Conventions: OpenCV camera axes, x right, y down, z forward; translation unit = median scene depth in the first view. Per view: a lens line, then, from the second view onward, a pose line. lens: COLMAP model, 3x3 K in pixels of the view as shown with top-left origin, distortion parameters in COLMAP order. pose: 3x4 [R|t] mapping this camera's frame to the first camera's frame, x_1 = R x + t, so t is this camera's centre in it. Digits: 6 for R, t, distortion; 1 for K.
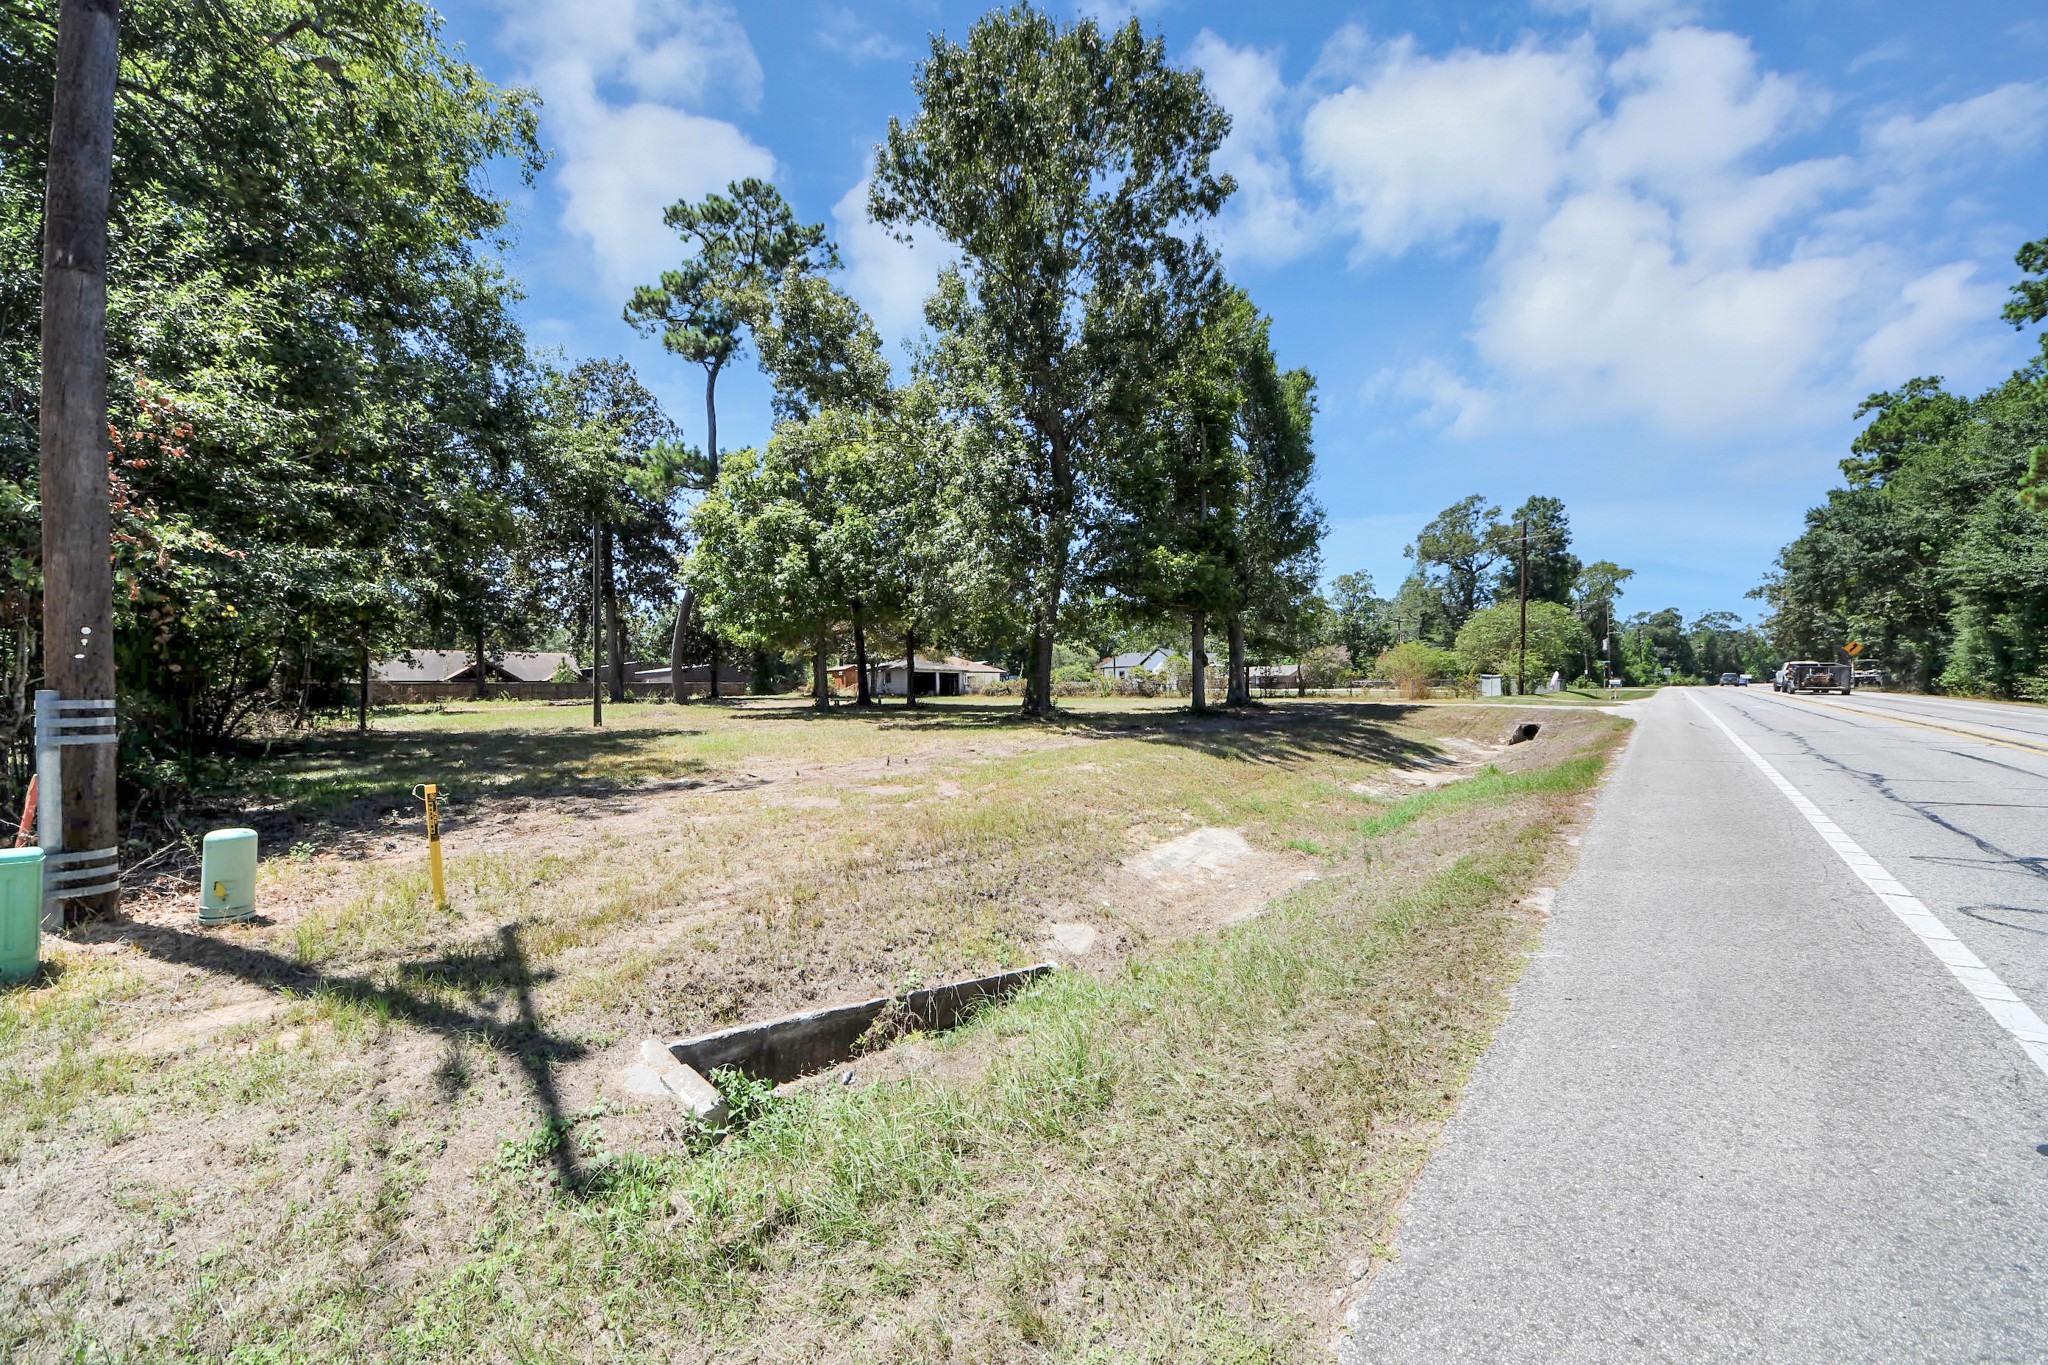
lens RADIAL K [[751.2, 0, 1024.0], [0, 751.2, 682.5], [0, 0, 1]] dist [-0.000135, 0.000005]
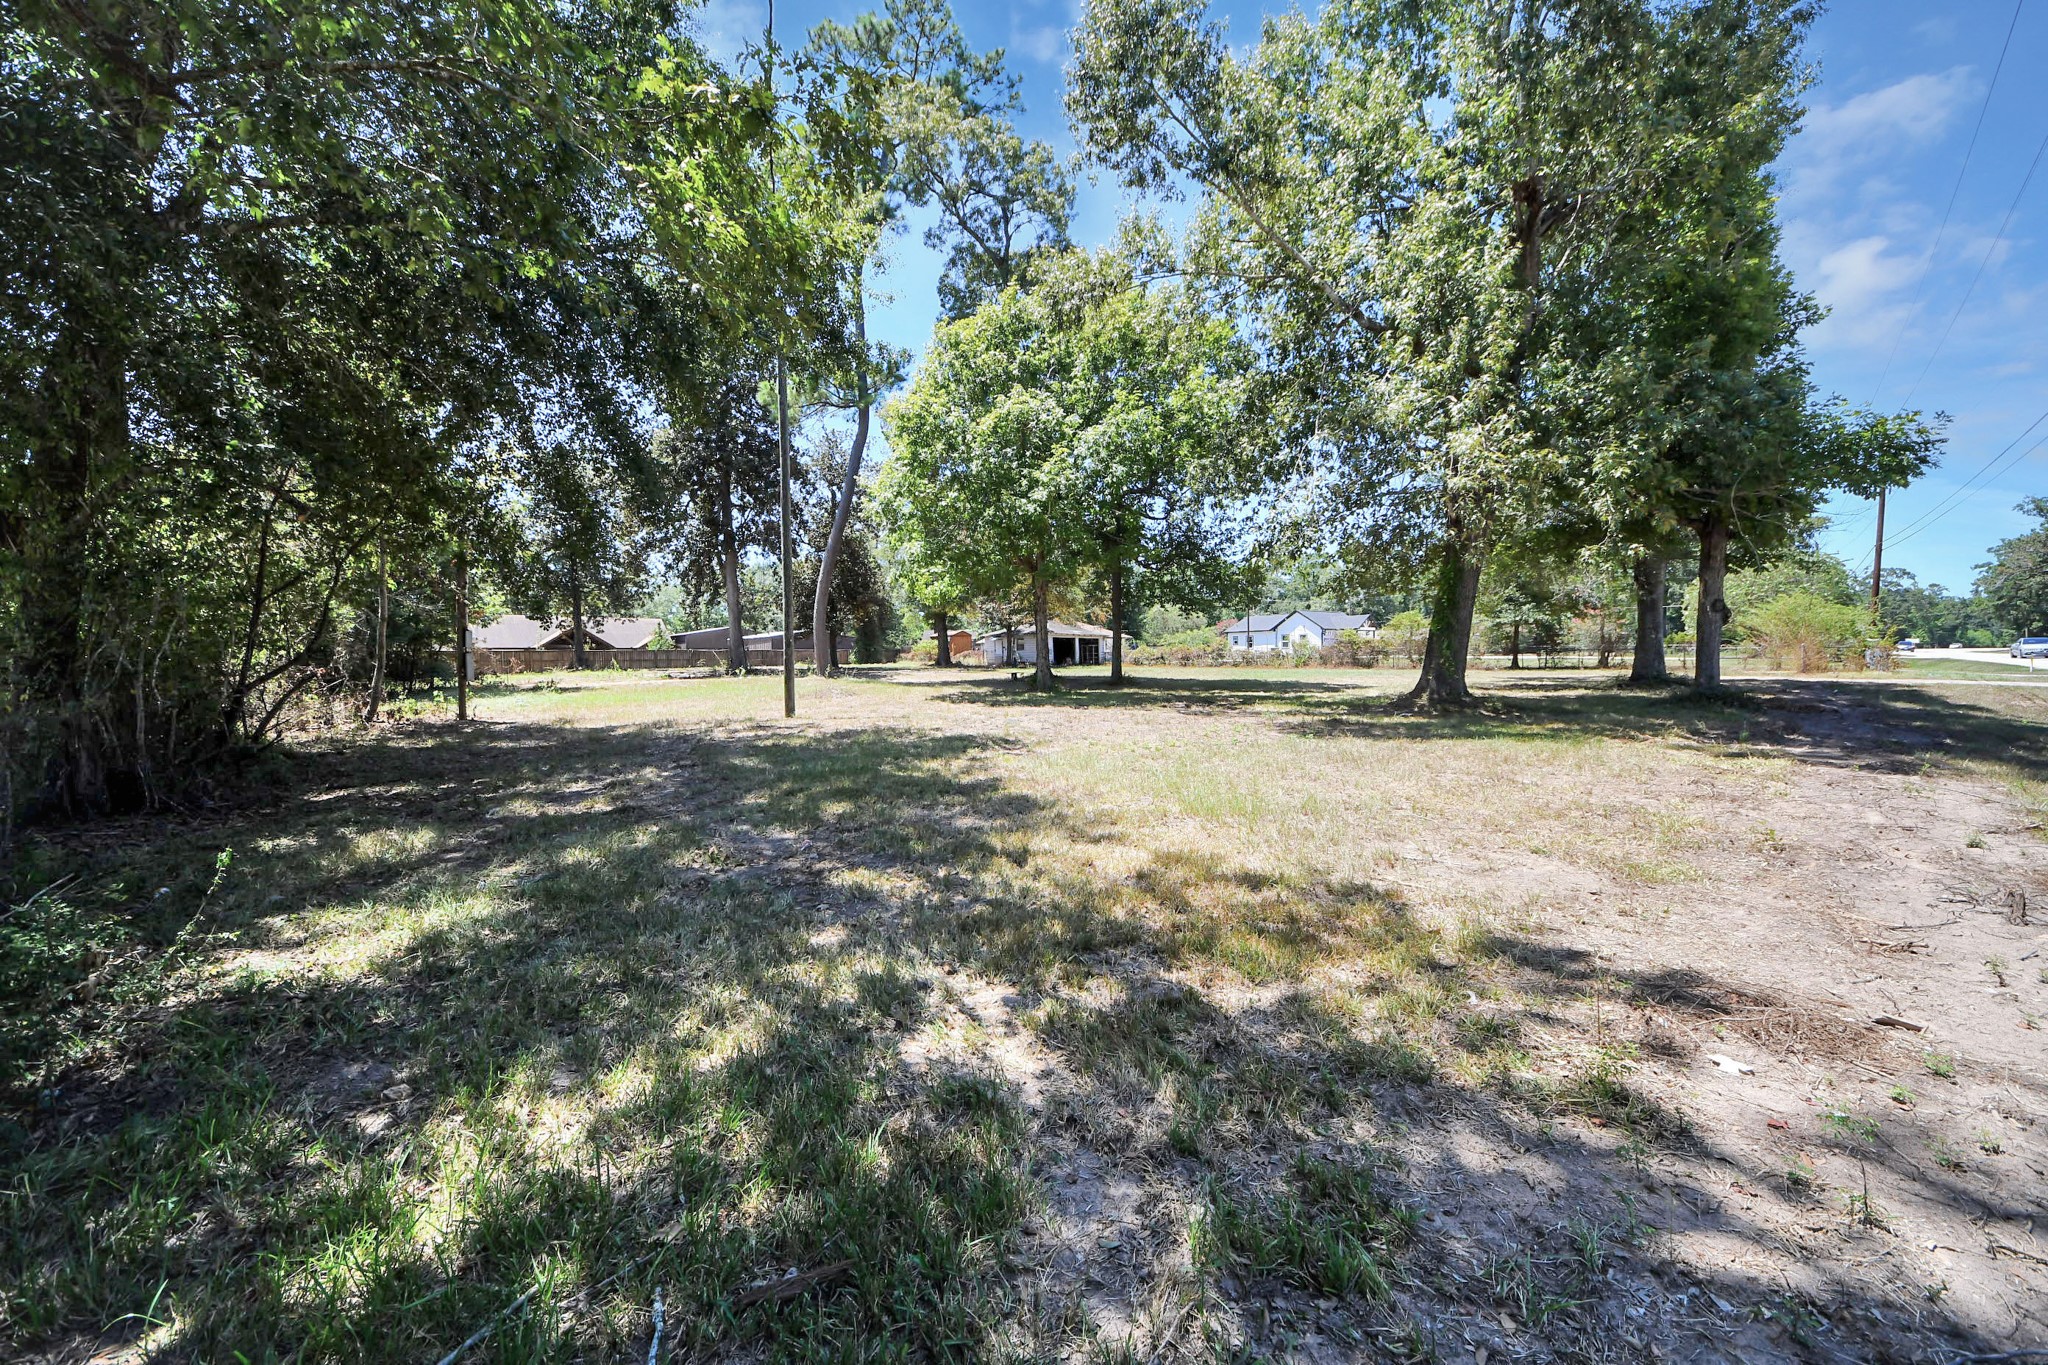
lens RADIAL K [[721.2, 0, 1011.7], [0, 721.2, 681.9], [0, 0, 1]] dist [0.039397, -0.027862]
pose [[0.997658, 0.000084, -0.068394, -0.261814], [0.003015, 0.998973, 0.045202, -0.000316], [0.068328, -0.045302, 0.996634, 0.289936]]
